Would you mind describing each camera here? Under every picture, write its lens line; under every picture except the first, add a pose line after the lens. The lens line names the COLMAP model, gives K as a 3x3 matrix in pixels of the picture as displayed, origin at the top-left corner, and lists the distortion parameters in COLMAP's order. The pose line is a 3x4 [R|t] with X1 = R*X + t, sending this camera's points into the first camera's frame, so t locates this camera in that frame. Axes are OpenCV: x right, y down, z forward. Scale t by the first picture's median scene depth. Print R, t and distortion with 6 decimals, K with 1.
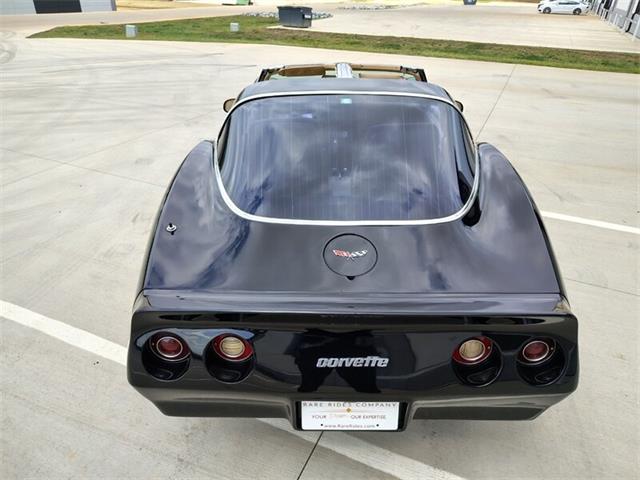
lens RADIAL K [[442.1, 0, 321.0], [0, 442.1, 234.4], [0, 0, 1]] dist [0.019376, -0.018299]
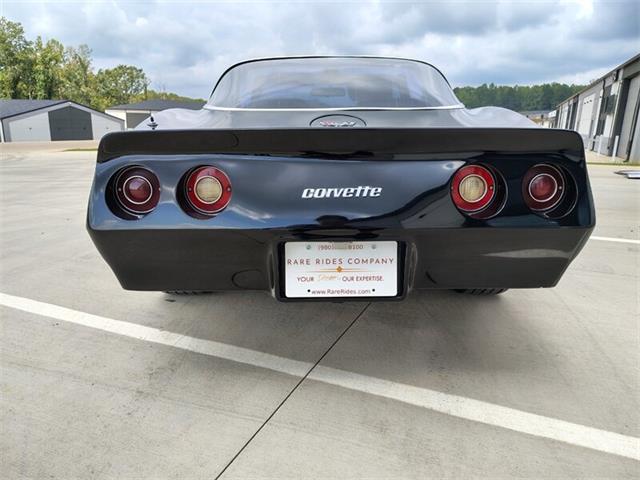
lens RADIAL K [[442.1, 0, 321.3], [0, 442.1, 235.5], [0, 0, 1]] dist [0.019376, -0.018299]
pose [[0.999825, -0.008187, 0.016793, 0.012578], [0.012397, 0.963186, -0.268548, 0.561548], [-0.013976, 0.268710, 0.963120, 0.148672]]
